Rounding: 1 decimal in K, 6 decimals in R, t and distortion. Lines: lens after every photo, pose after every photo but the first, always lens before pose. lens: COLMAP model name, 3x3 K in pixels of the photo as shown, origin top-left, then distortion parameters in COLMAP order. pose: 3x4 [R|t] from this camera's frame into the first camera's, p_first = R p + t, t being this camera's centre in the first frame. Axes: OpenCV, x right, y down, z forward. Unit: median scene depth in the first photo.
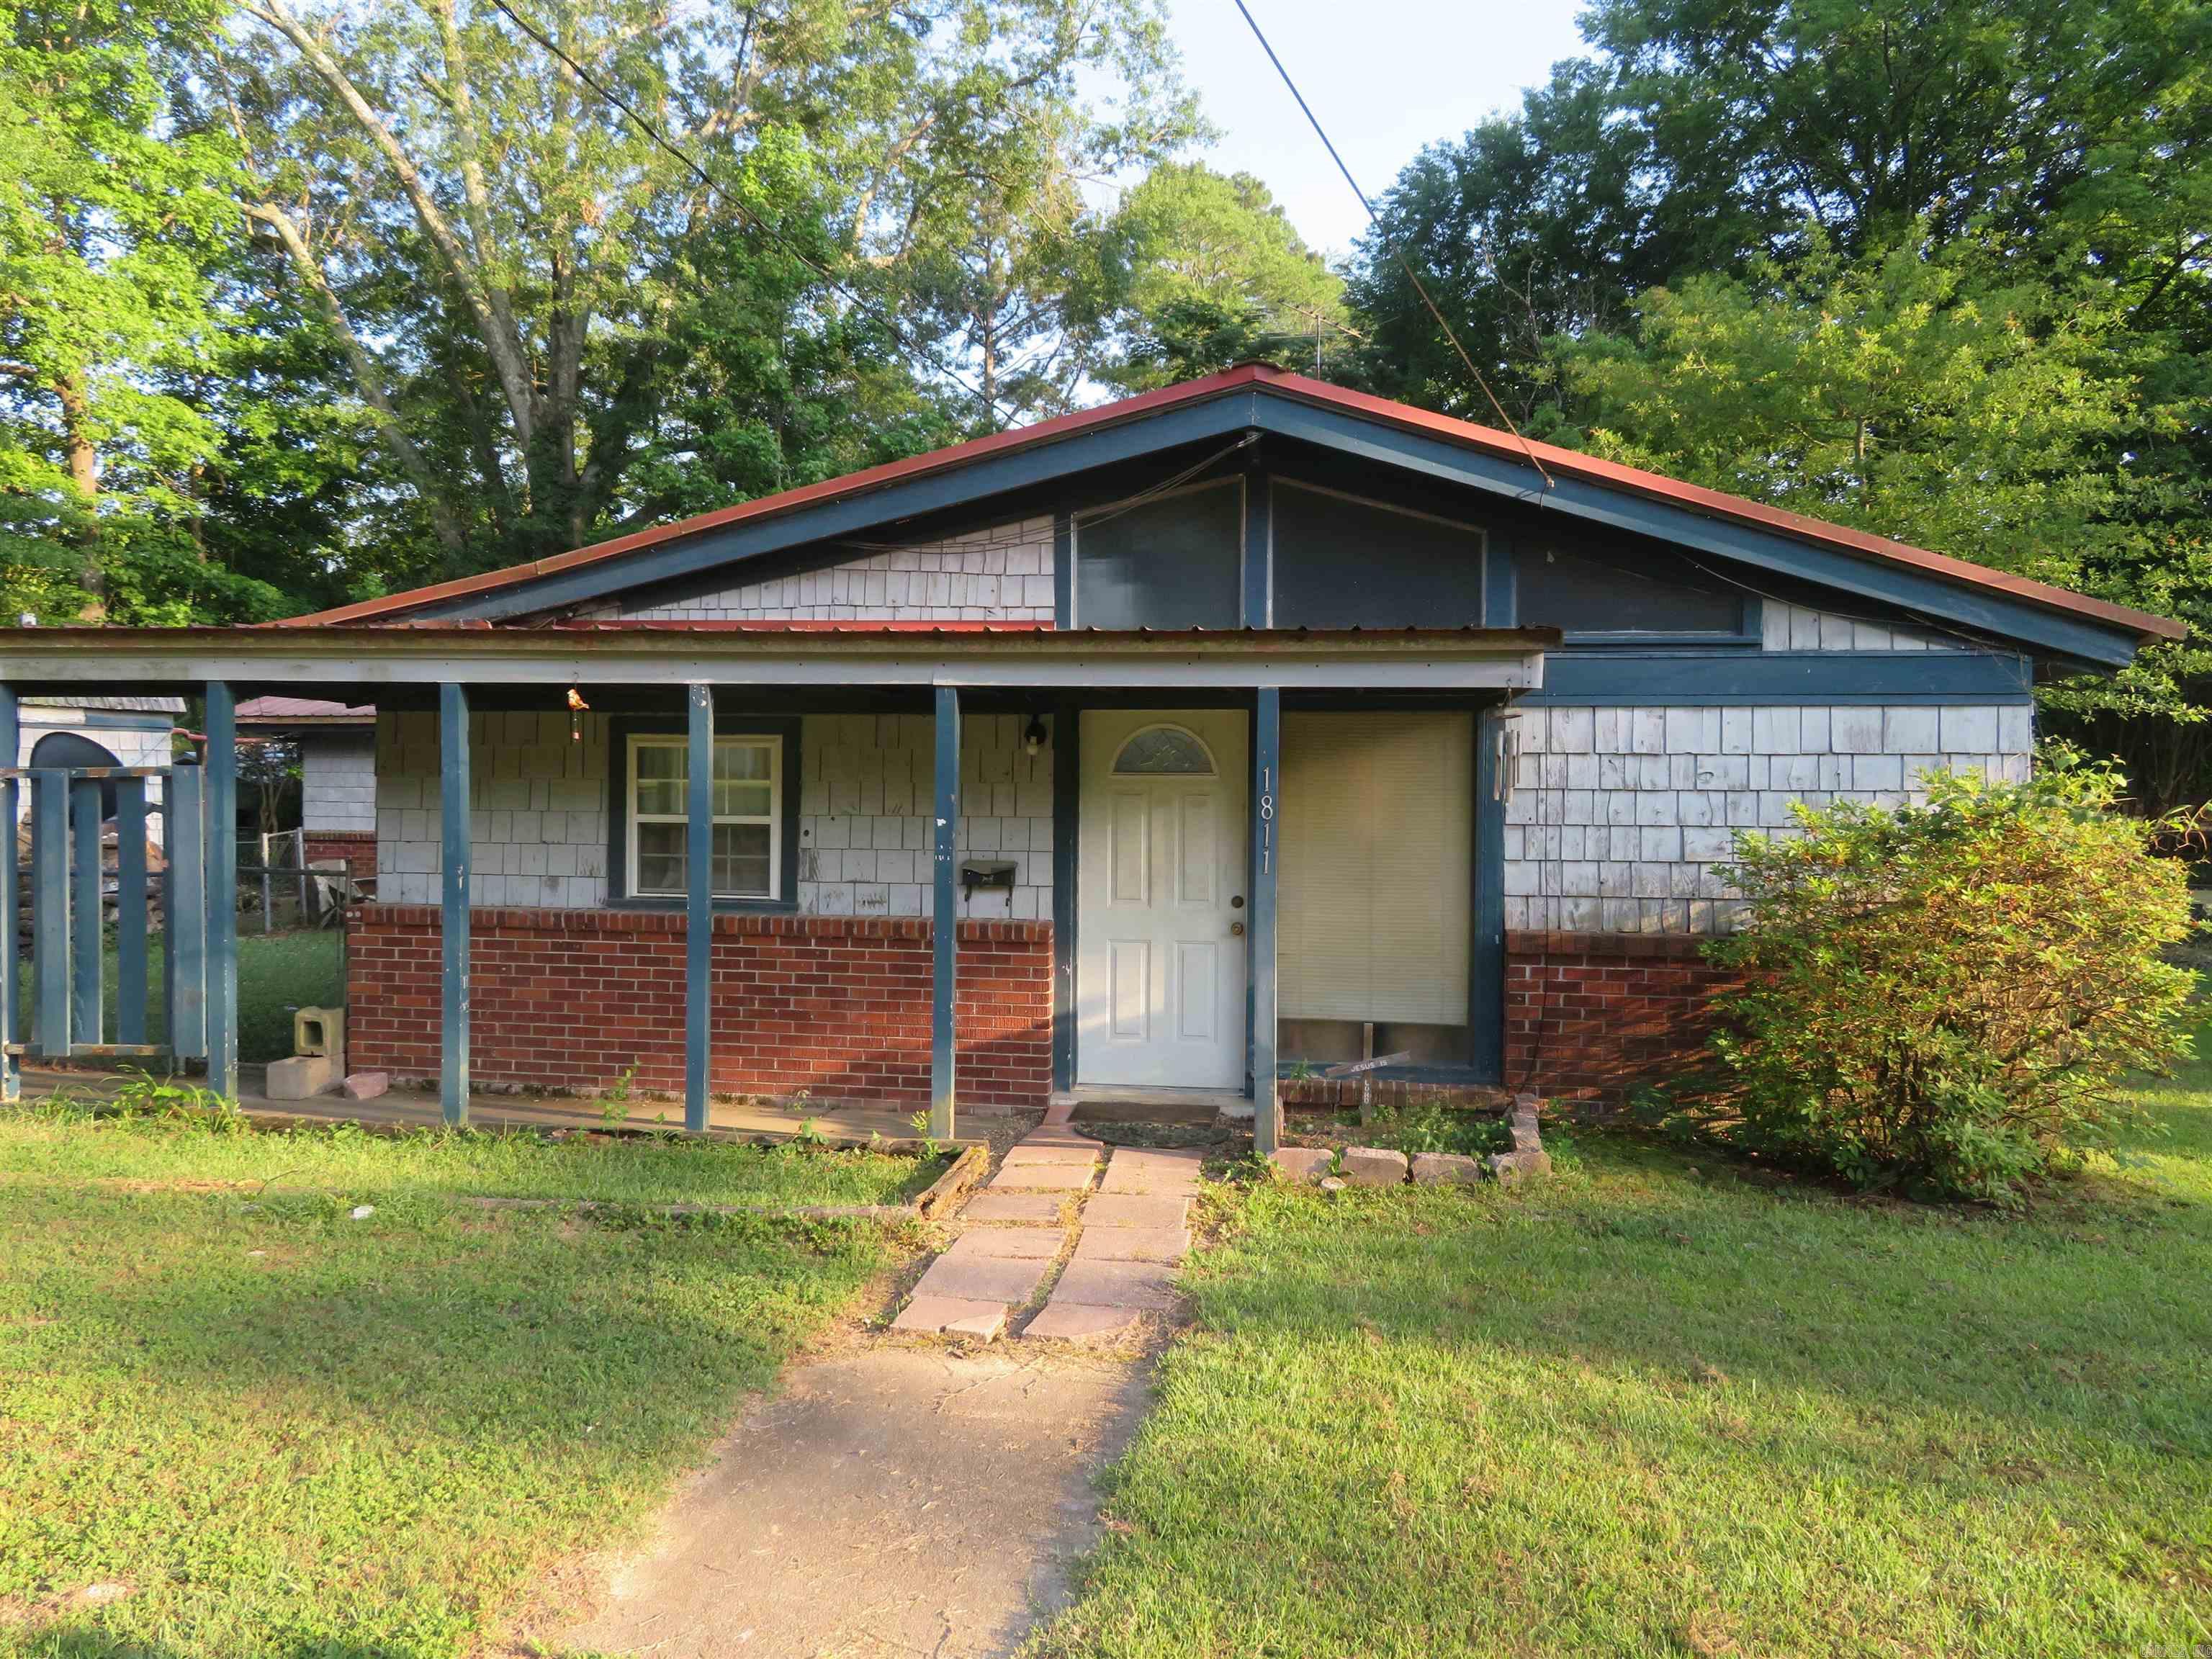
lens RADIAL K [[1591.7, 0, 1112.7], [0, 1591.7, 815.4], [0, 0, 1]] dist [-0.006530, 0.003014]
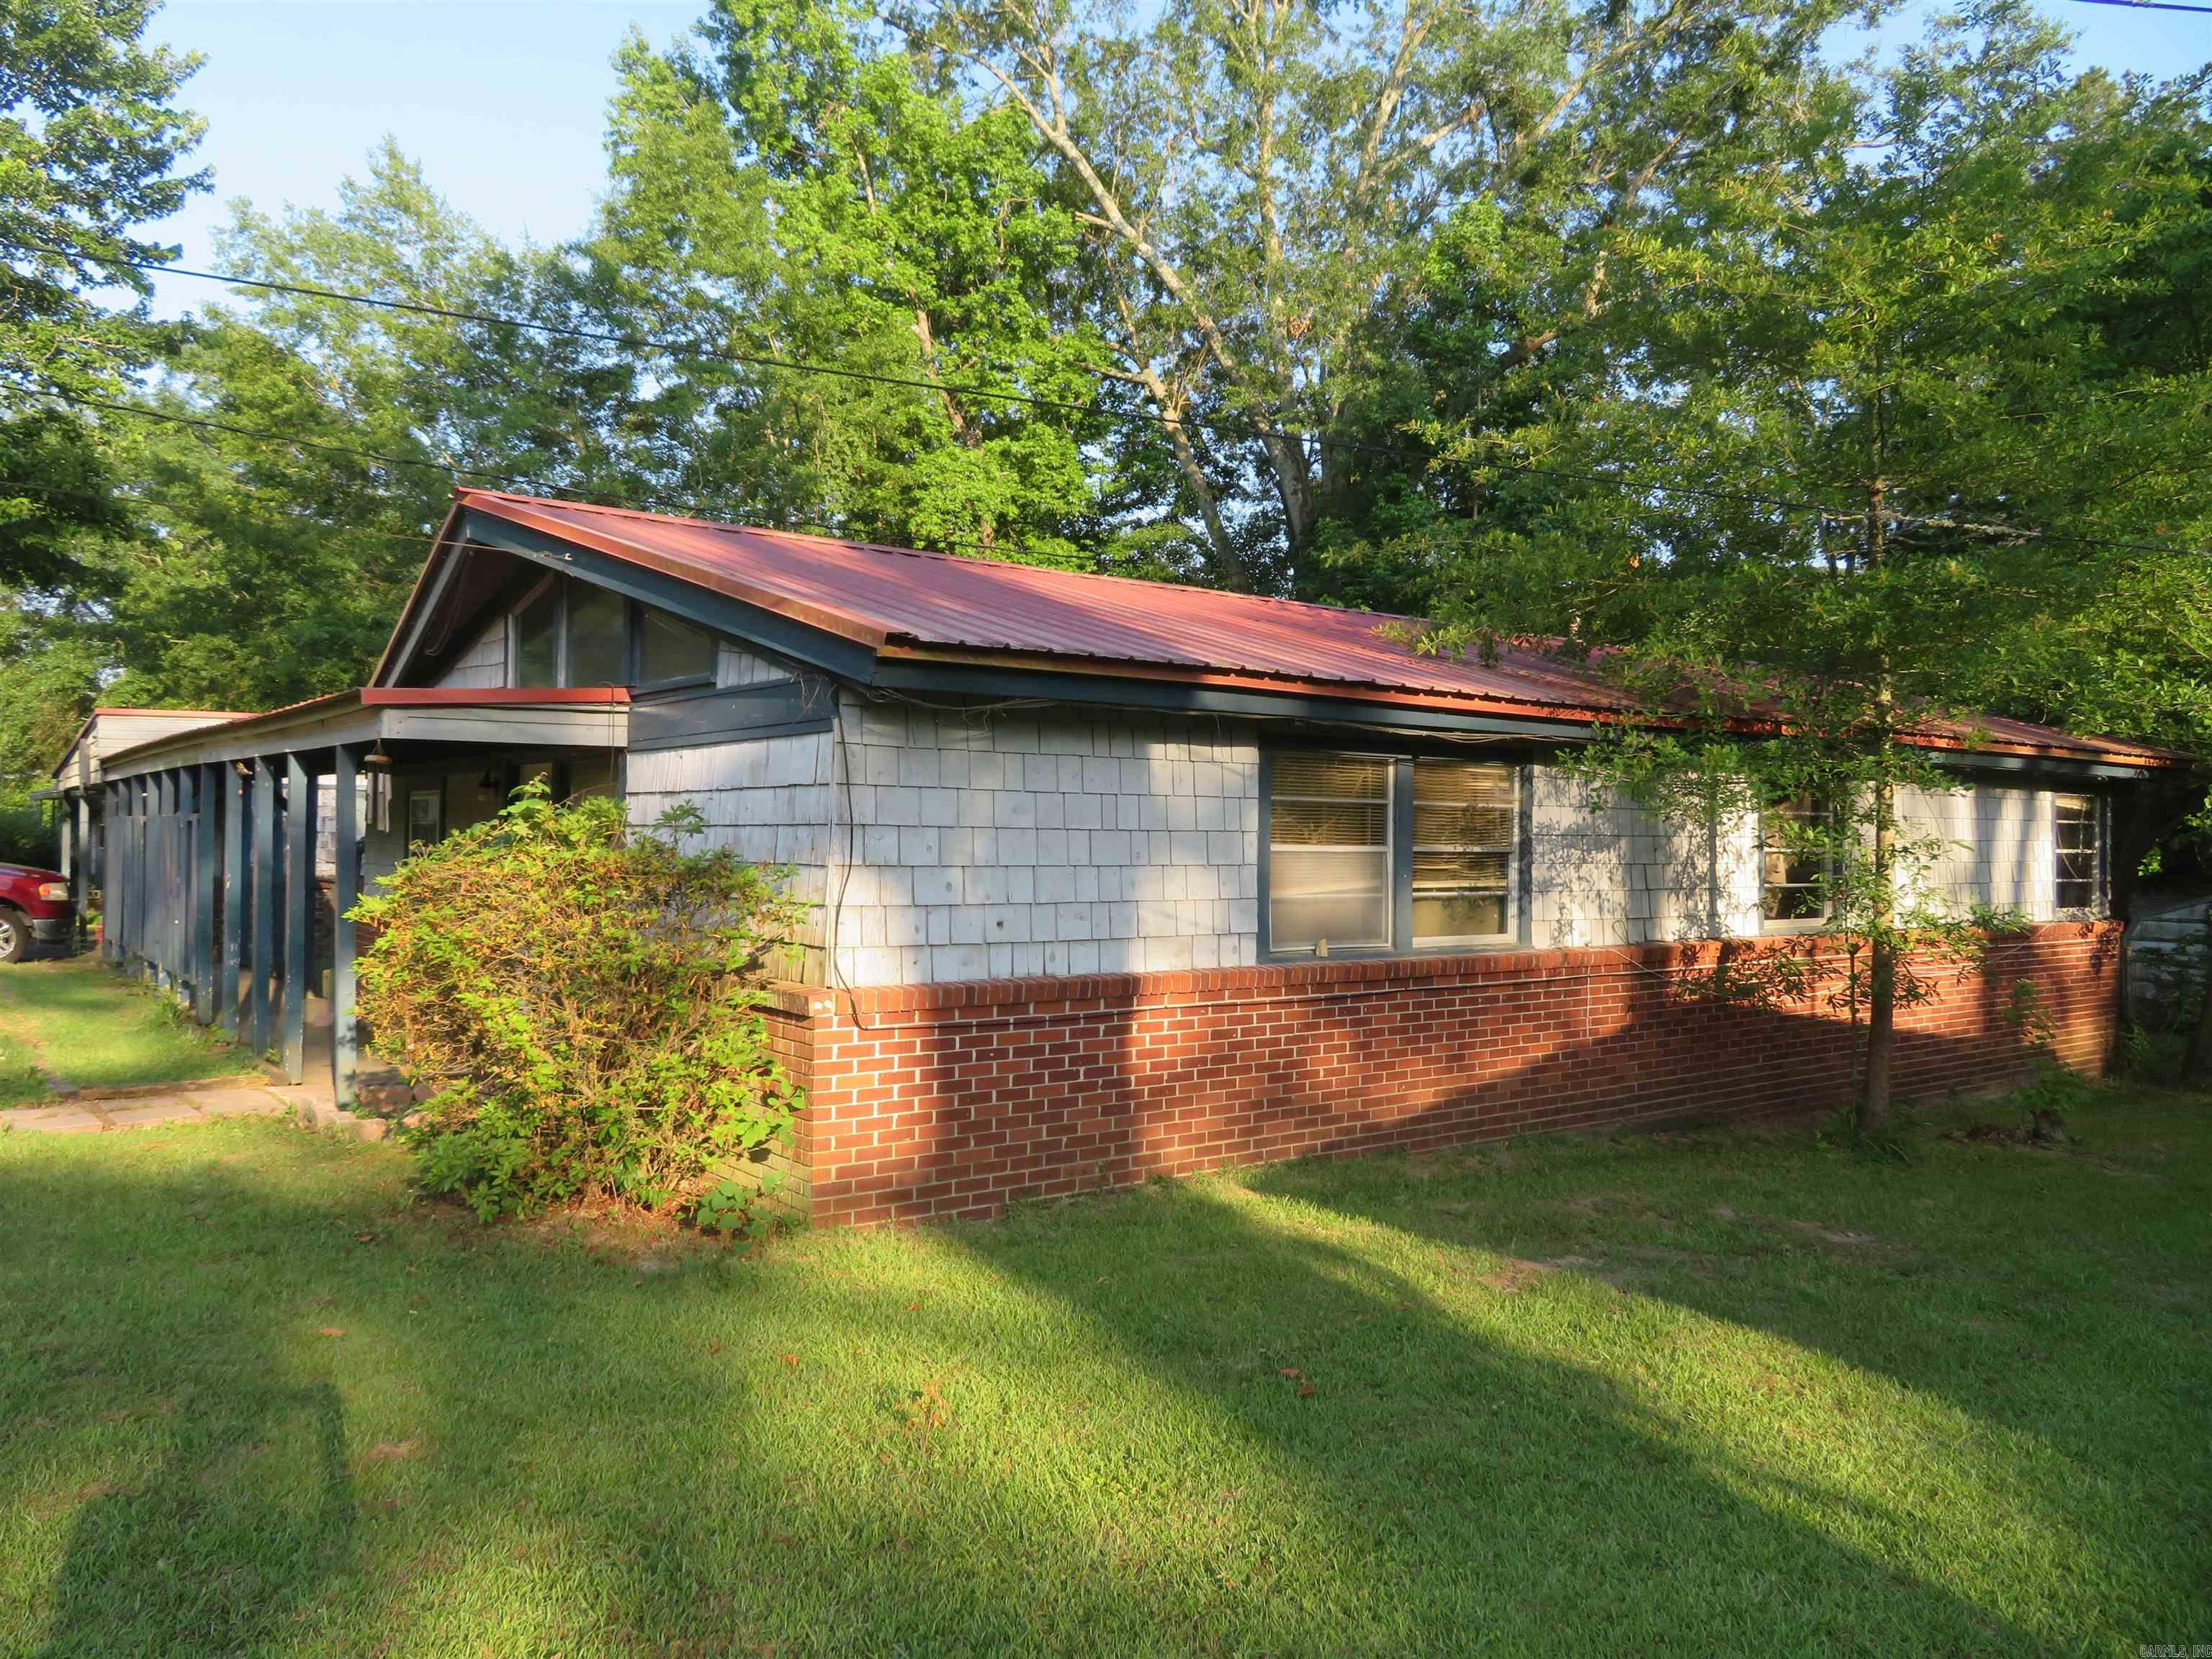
lens RADIAL K [[1589.6, 0, 1132.0], [0, 1589.6, 814.4], [0, 0, 1]] dist [0.001030, -0.003068]
pose [[0.726015, -0.009143, -0.687618, 1.226042], [-0.017445, 0.999345, -0.031708, 0.004526], [0.687458, 0.035016, 0.725380, 0.417276]]
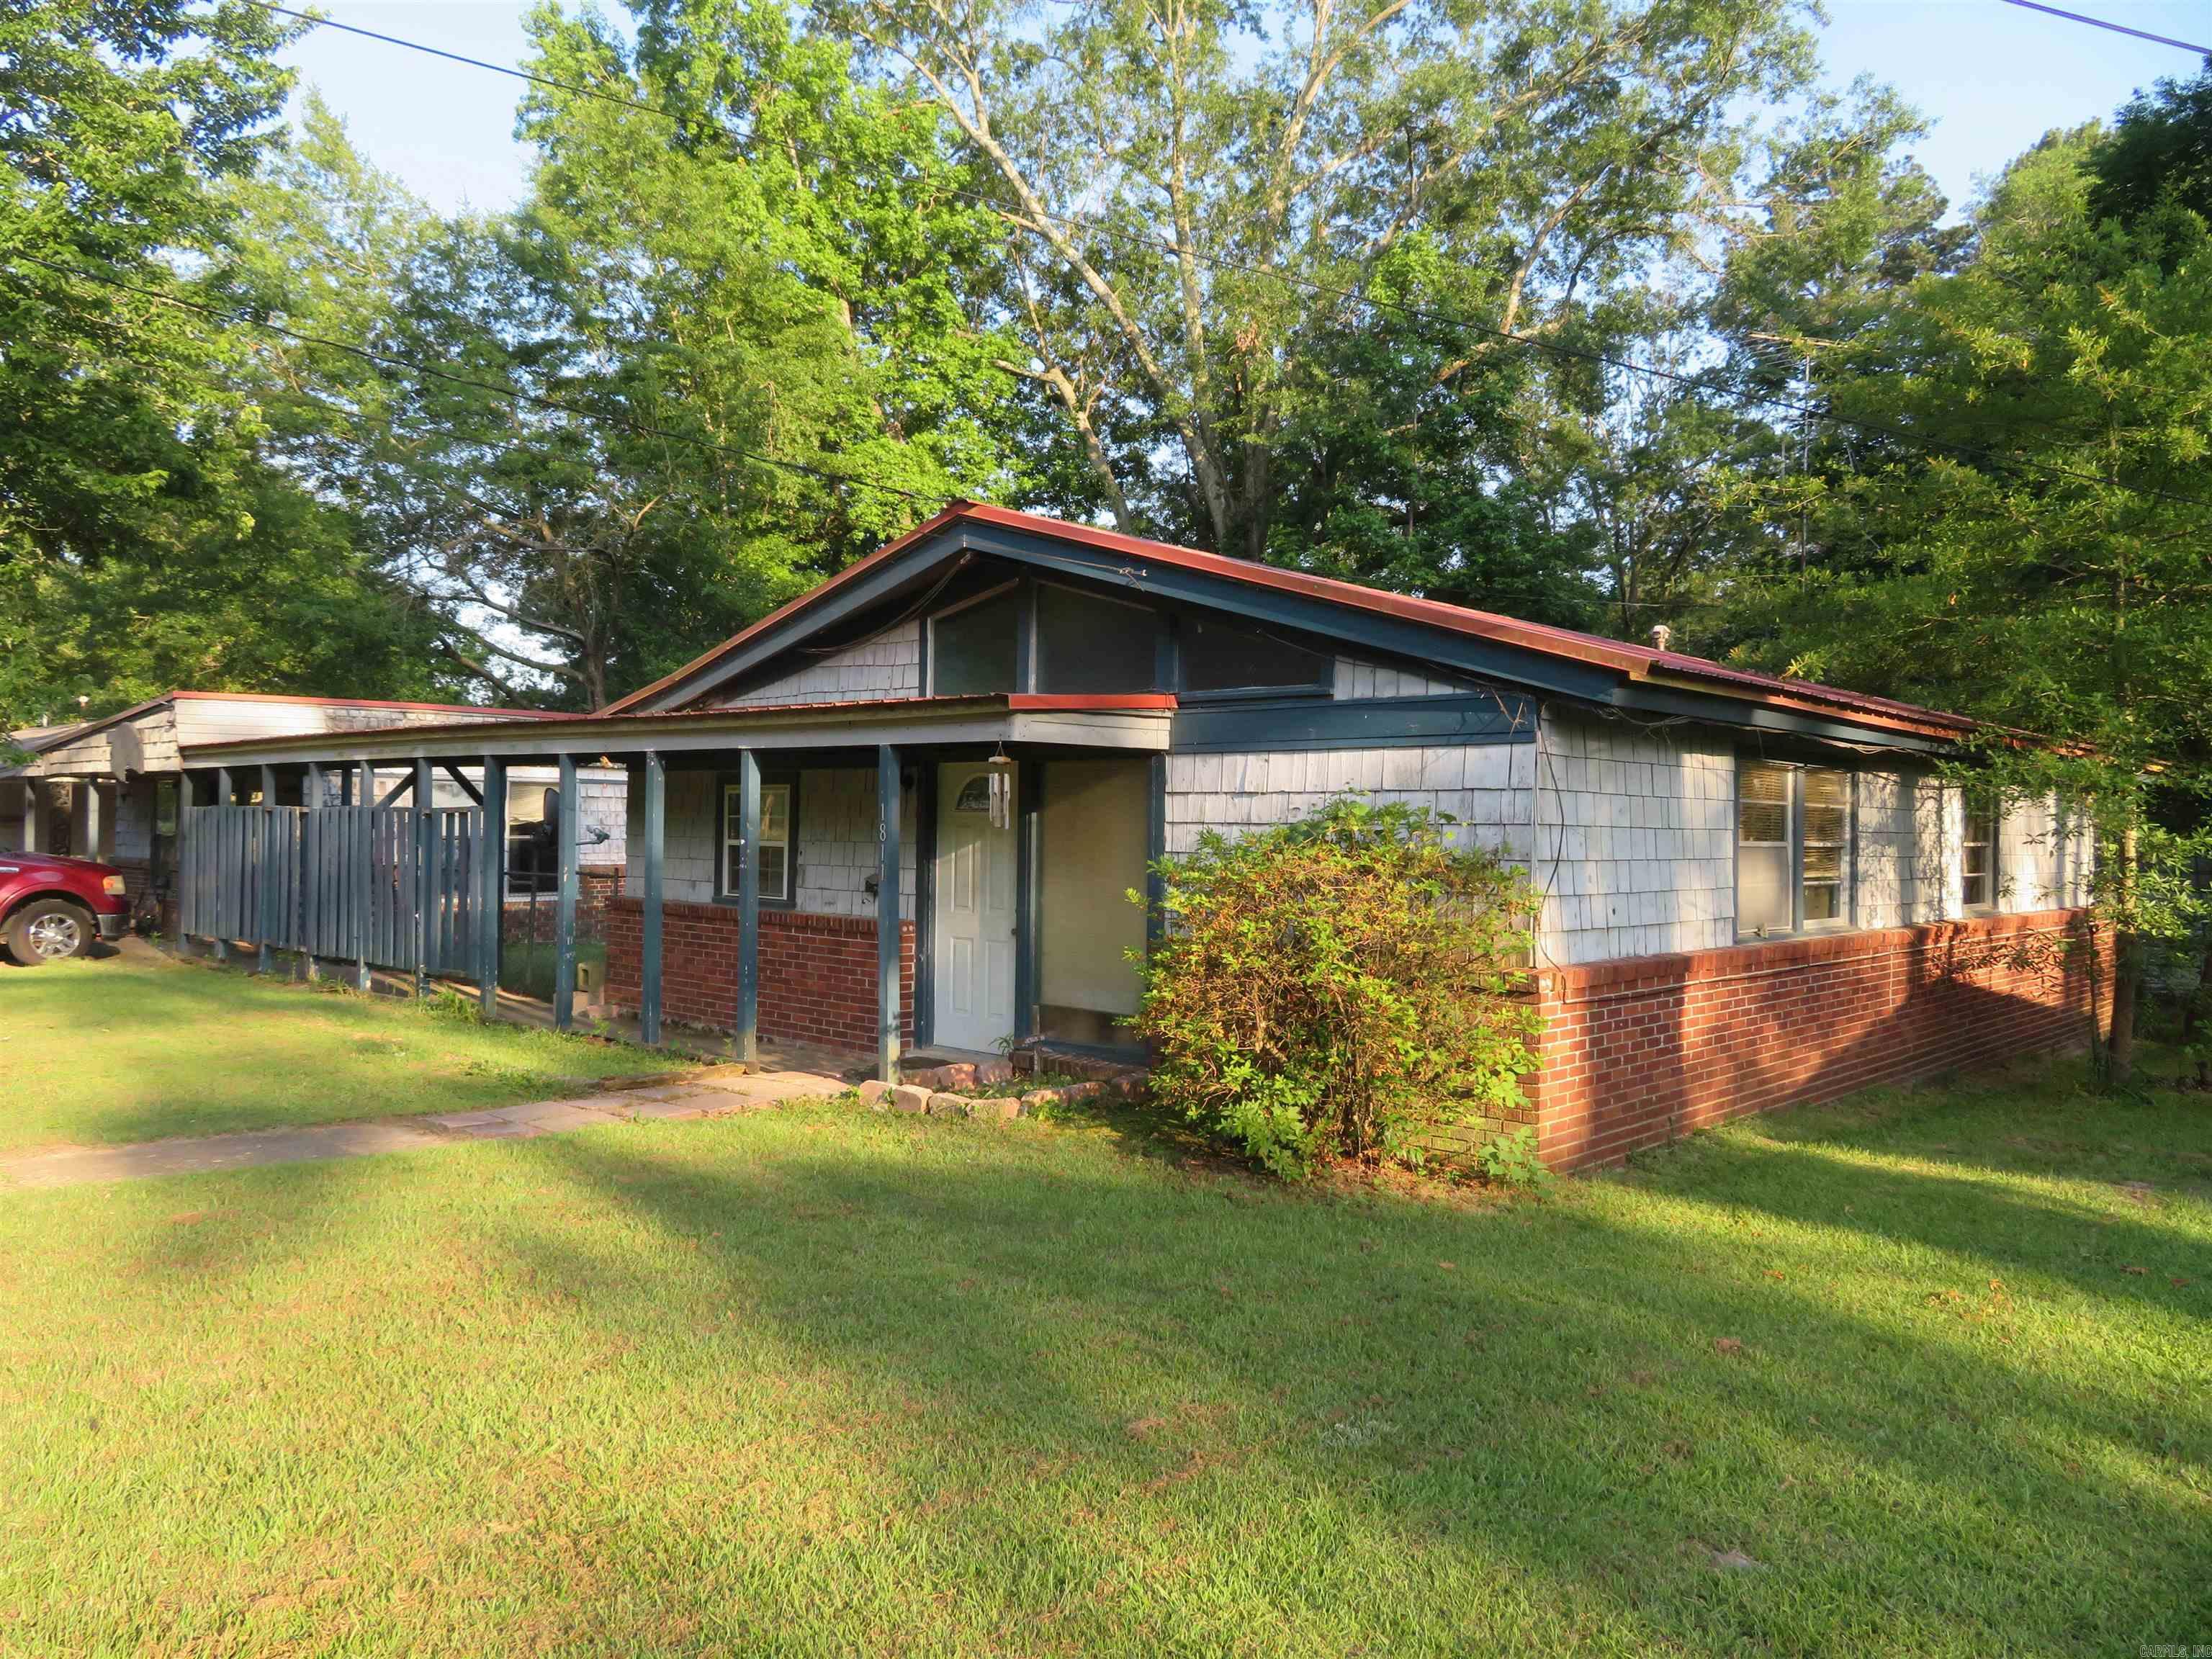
lens RADIAL K [[1591.7, 0, 1112.7], [0, 1591.7, 815.4], [0, 0, 1]] dist [-0.006530, 0.003014]
pose [[0.831940, -0.000558, -0.554865, 0.845293], [-0.017726, 0.999462, -0.027583, 0.011659], [0.554583, 0.032783, 0.831483, -0.026384]]
